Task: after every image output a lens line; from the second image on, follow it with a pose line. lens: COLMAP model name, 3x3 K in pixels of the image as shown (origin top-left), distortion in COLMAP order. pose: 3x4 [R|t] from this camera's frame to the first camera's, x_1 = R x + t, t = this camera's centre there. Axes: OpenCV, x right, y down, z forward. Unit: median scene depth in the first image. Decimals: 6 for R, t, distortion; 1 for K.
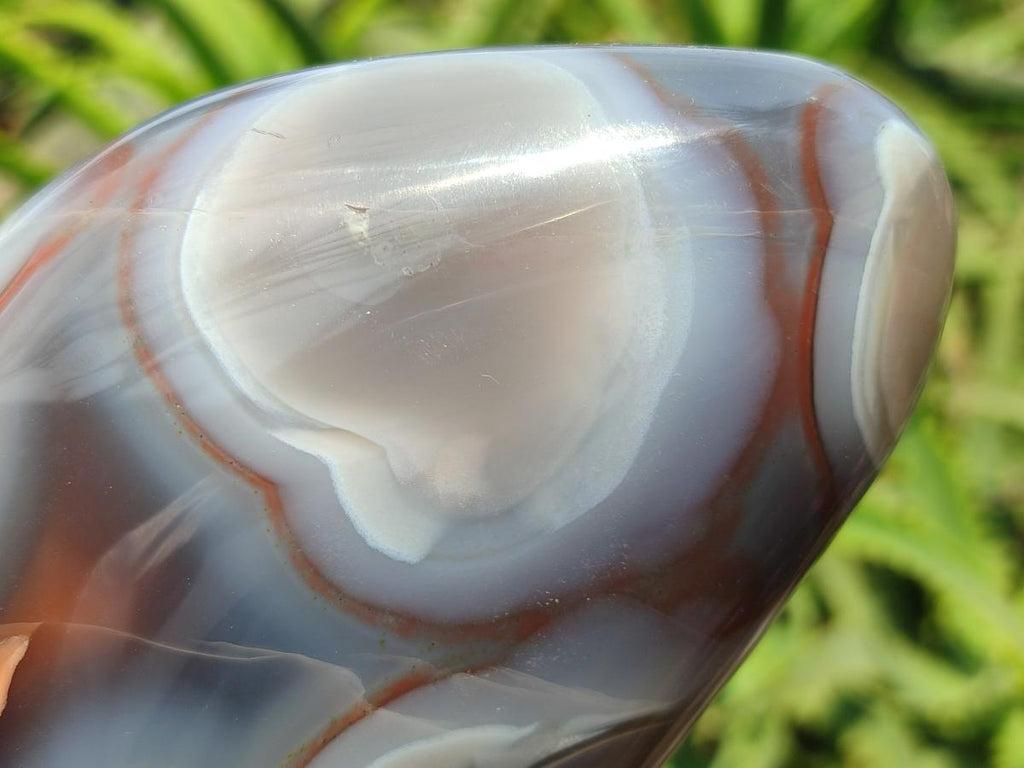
lens RADIAL K [[1560.7, 0, 505.3], [0, 1560.7, 384.6], [0, 0, 1]] dist [0.165356, 0.000000]
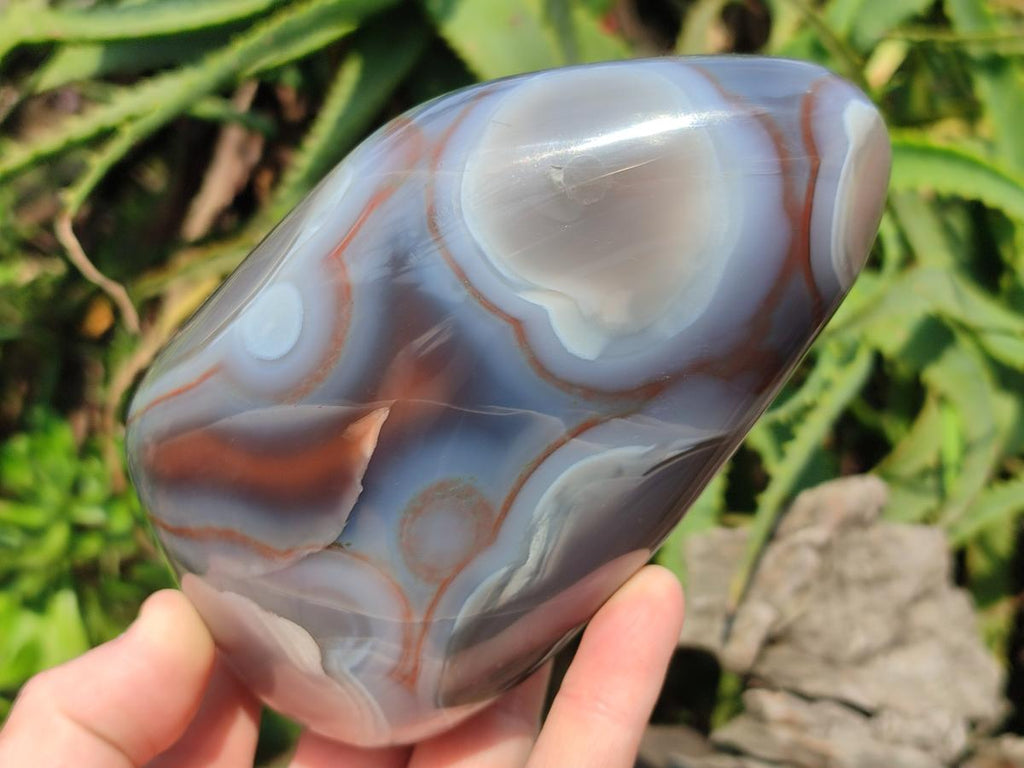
lens RADIAL K [[1560.7, 0, 515.9], [0, 1560.7, 387.1], [0, 0, 1]] dist [0.165356, 0.000000]
pose [[0.999079, -0.041481, 0.010954, -0.168150], [0.039334, 0.987559, 0.152252, -0.135850], [-0.017134, -0.151681, 0.988281, -0.805564]]
